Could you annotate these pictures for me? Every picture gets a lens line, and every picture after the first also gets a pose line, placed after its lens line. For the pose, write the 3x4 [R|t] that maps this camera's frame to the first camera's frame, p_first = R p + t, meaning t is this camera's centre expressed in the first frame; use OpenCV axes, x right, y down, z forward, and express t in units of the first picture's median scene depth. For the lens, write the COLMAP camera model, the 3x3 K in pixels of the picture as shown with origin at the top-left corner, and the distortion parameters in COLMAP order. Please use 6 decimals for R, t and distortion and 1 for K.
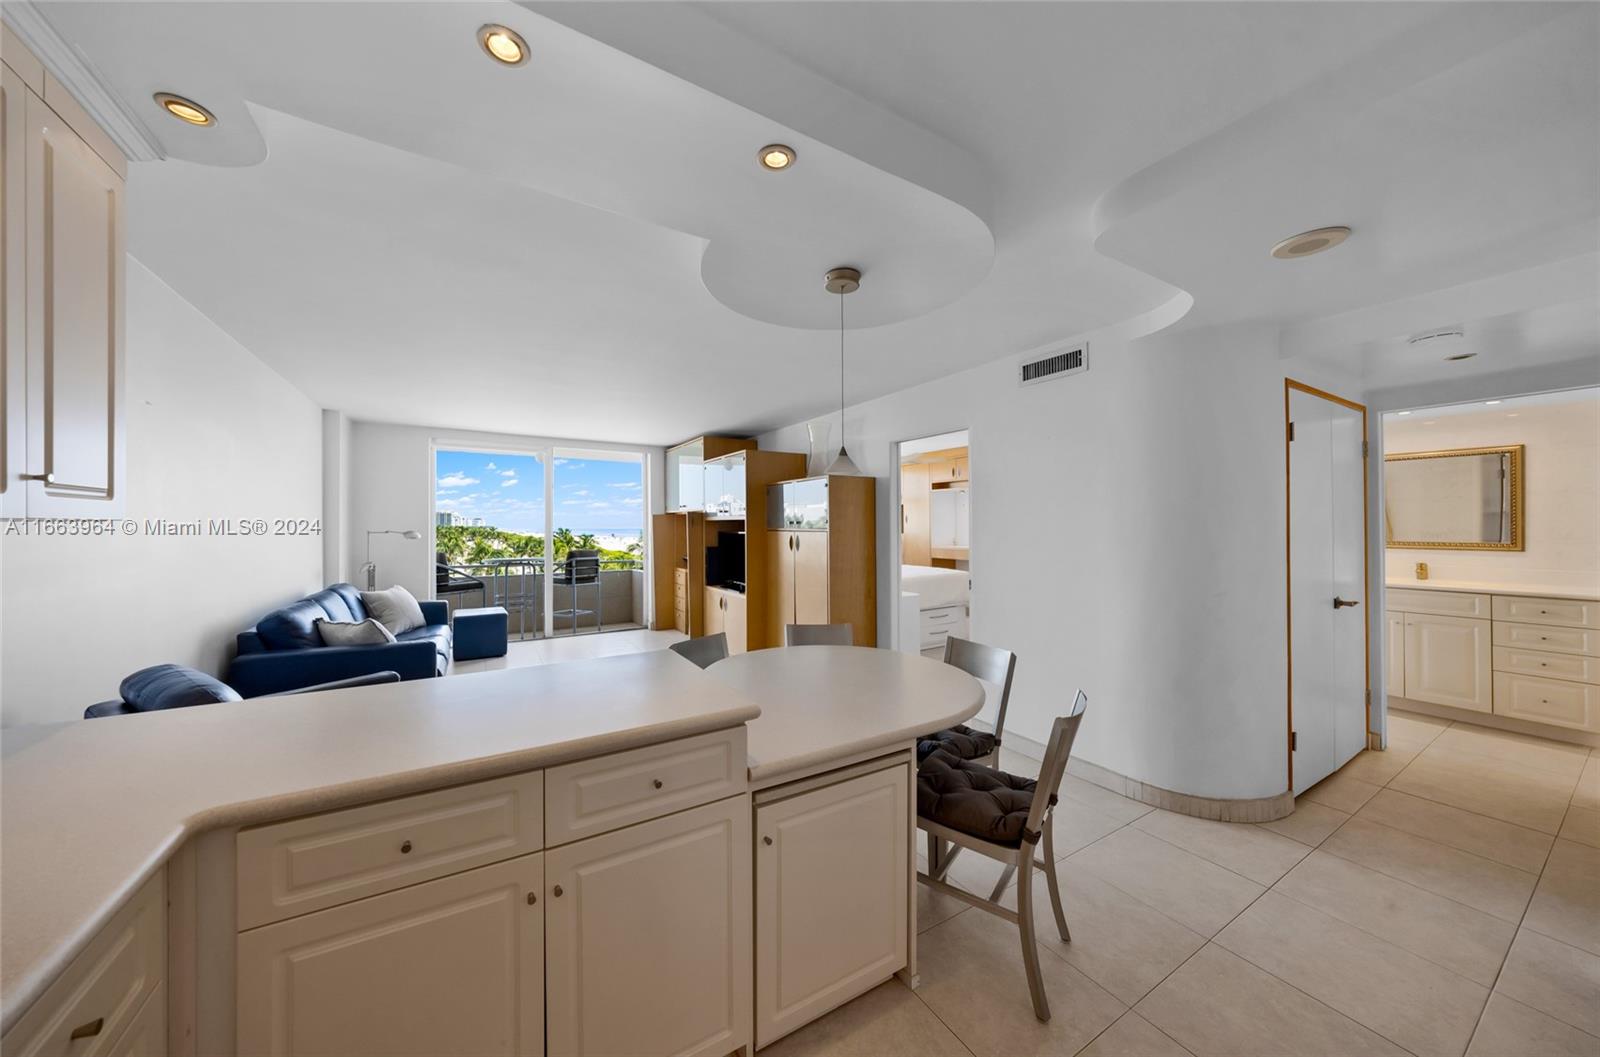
lens RADIAL K [[527.3, 0, 769.2], [0, 527.3, 521.7], [0, 0, 1]] dist [-0.000044, -0.000028]
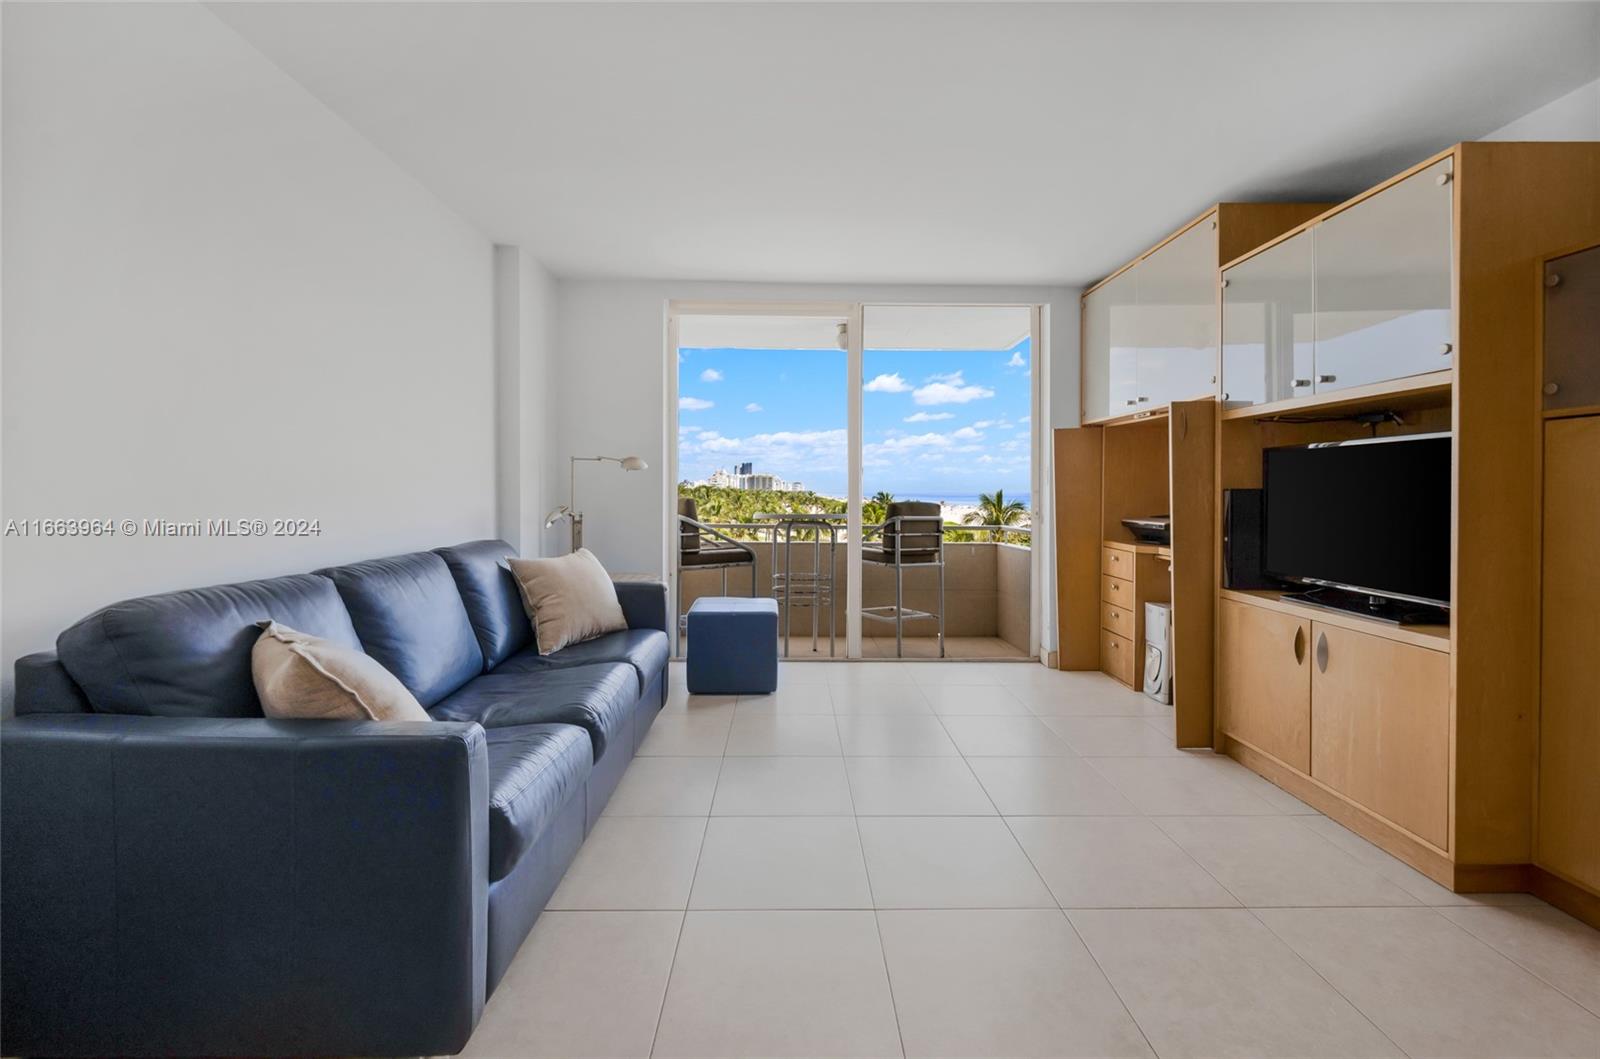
lens RADIAL K [[653.7, 0, 793.2], [0, 653.7, 497.2], [0, 0, 1]] dist [0.002457, 0.000135]
pose [[0.872172, 0.010160, -0.489094, -0.137891], [-0.002171, 0.999855, 0.016898, 0.039545], [0.489195, -0.013677, 0.872067, 0.365883]]
